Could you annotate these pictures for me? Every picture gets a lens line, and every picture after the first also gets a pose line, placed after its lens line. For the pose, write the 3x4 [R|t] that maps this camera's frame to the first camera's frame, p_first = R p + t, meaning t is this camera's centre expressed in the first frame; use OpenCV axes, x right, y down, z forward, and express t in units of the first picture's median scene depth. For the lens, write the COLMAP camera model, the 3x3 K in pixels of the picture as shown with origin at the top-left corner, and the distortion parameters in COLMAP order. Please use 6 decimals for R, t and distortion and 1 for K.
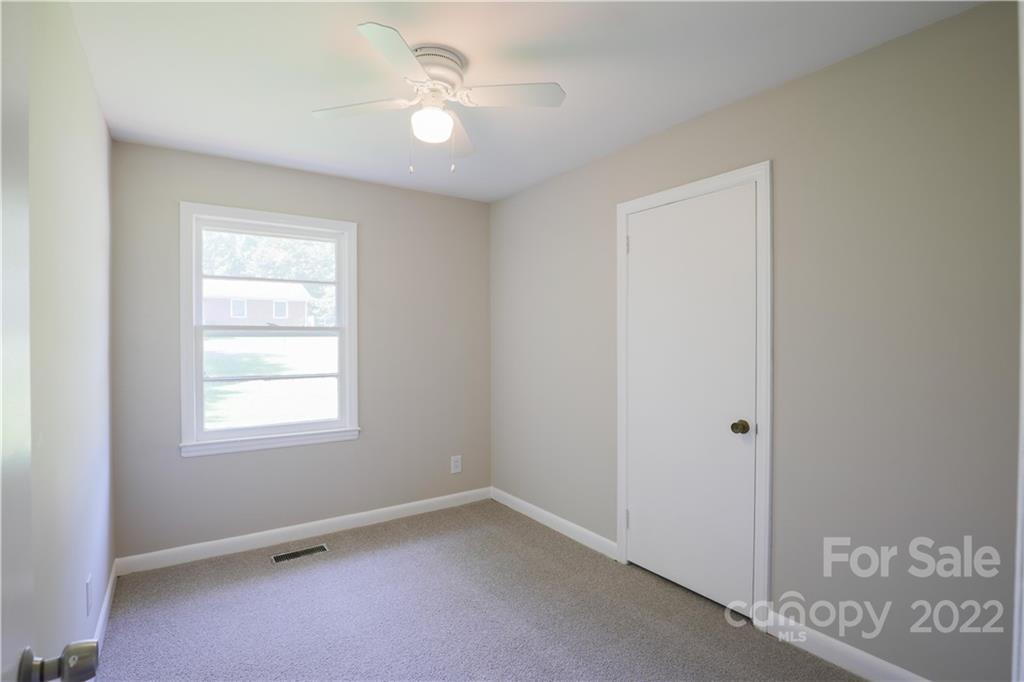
lens RADIAL K [[491.2, 0, 512.0], [0, 491.2, 341.0], [0, 0, 1]] dist [-0.034137, -0.000061]
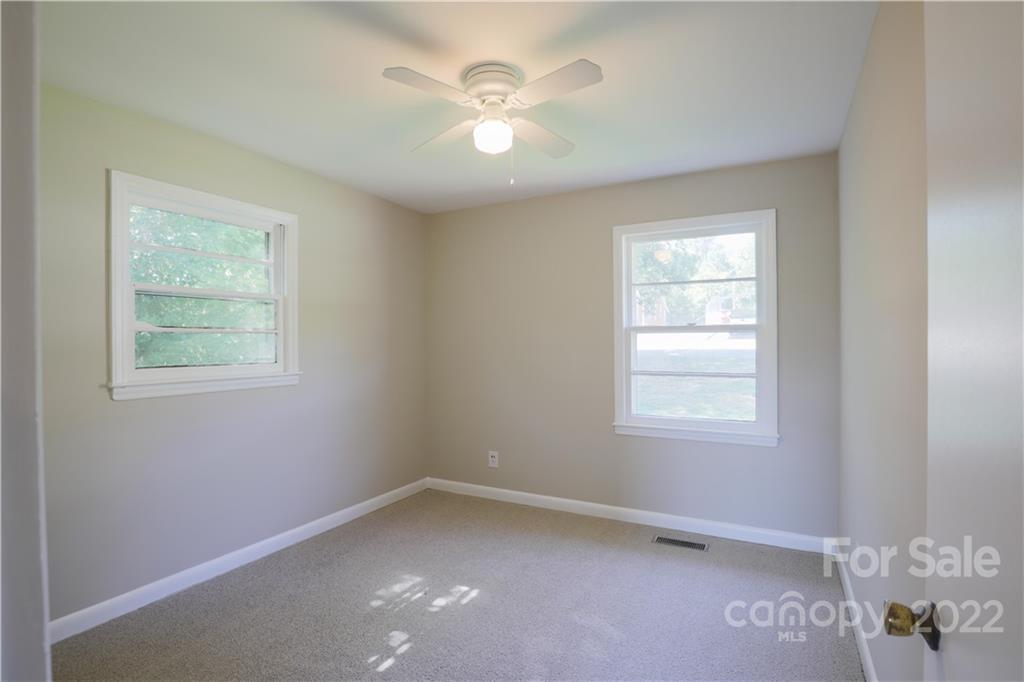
lens RADIAL K [[487.2, 0, 534.7], [0, 487.2, 344.3], [0, 0, 1]] dist [0.001865, 0.000105]
pose [[0.495705, 0.004817, -0.868478, 0.300823], [0.006017, 0.999942, 0.008980, -0.001935], [0.868470, -0.009677, 0.495647, 0.199779]]
